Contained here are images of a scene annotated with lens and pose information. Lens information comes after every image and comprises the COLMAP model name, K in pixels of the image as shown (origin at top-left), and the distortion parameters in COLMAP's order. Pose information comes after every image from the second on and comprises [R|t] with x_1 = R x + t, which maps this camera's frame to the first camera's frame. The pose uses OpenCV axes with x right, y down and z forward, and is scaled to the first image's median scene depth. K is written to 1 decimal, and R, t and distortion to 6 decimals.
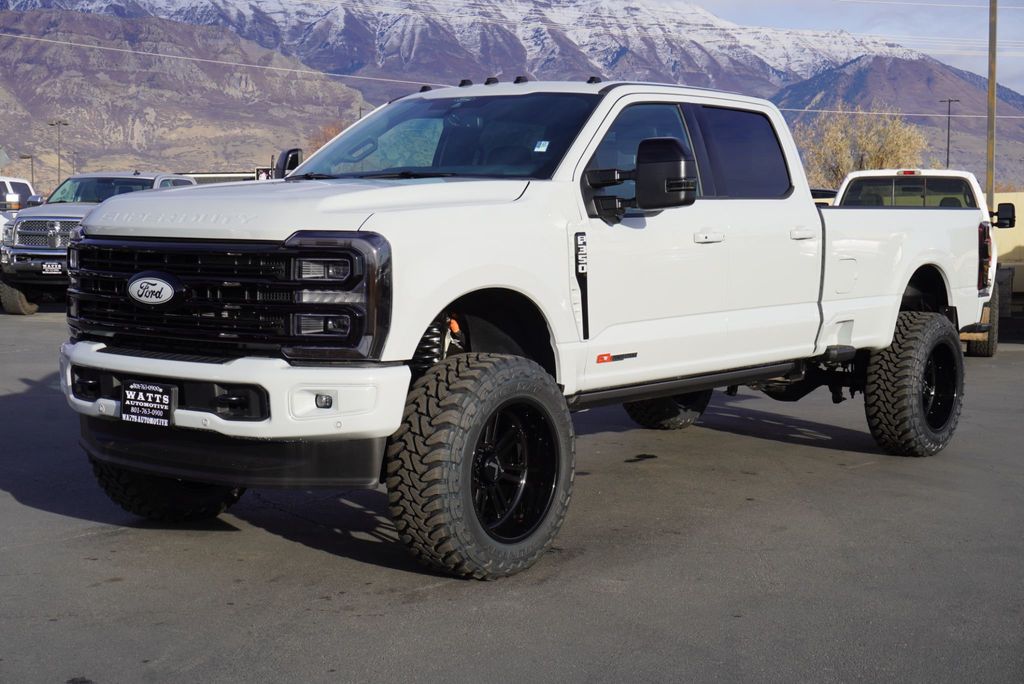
lens RADIAL K [[1555.4, 0, 512.0], [0, 1555.4, 342.0], [0, 0, 1]] dist [0.013613, 0.047727]
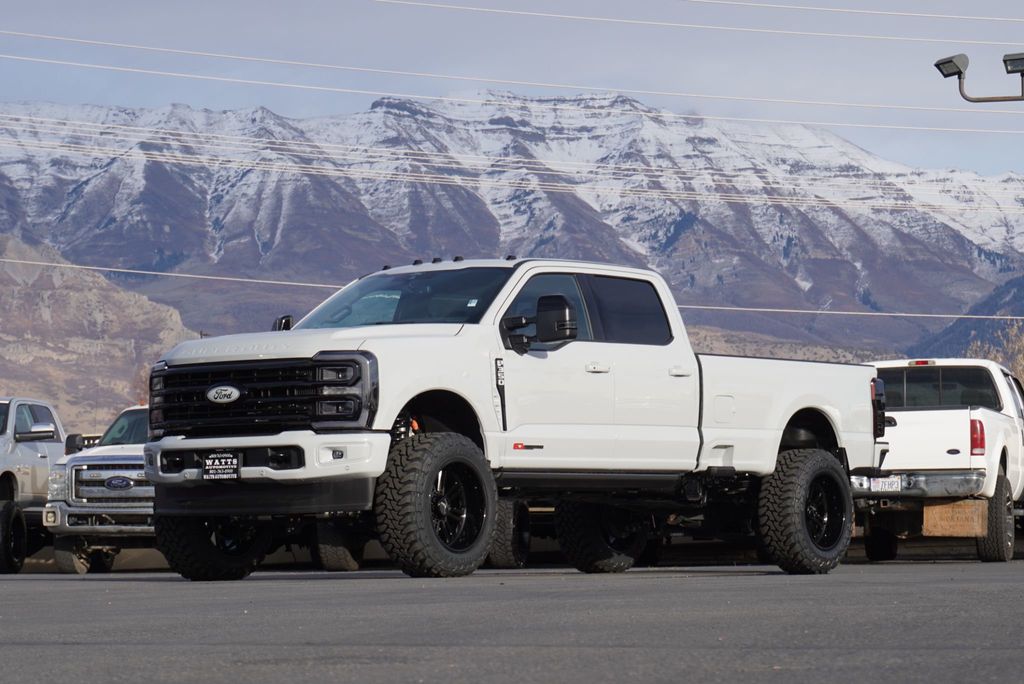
lens RADIAL K [[3092.5, 0, 512.0], [0, 3092.5, 342.0], [0, 0, 1]] dist [0.117013, -1.000353]
pose [[0.999667, -0.022710, 0.012230, 0.022473], [0.024257, 0.988934, -0.146361, 0.376520], [-0.008771, 0.146609, 0.989156, -2.087345]]
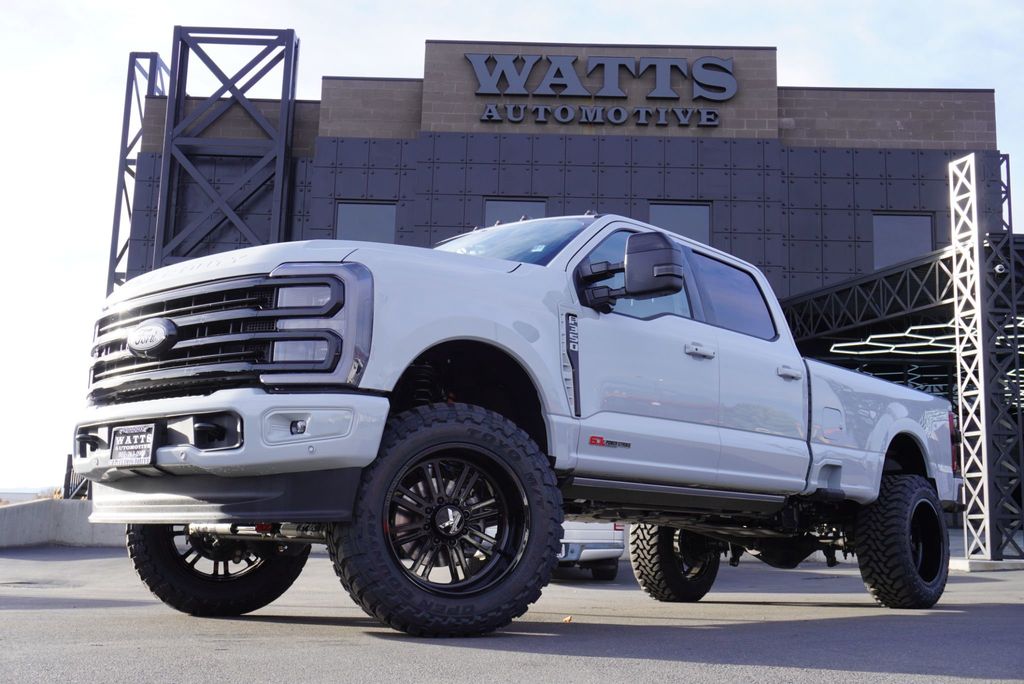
lens RADIAL K [[1166.8, 0, 522.5], [0, 1166.8, 341.2], [0, 0, 1]] dist [-0.006975, -0.009008]
pose [[0.998858, -0.000427, -0.047768, 0.052729], [-0.011901, 0.966203, -0.257506, 0.164011], [0.046263, 0.257780, 0.965095, 0.265762]]
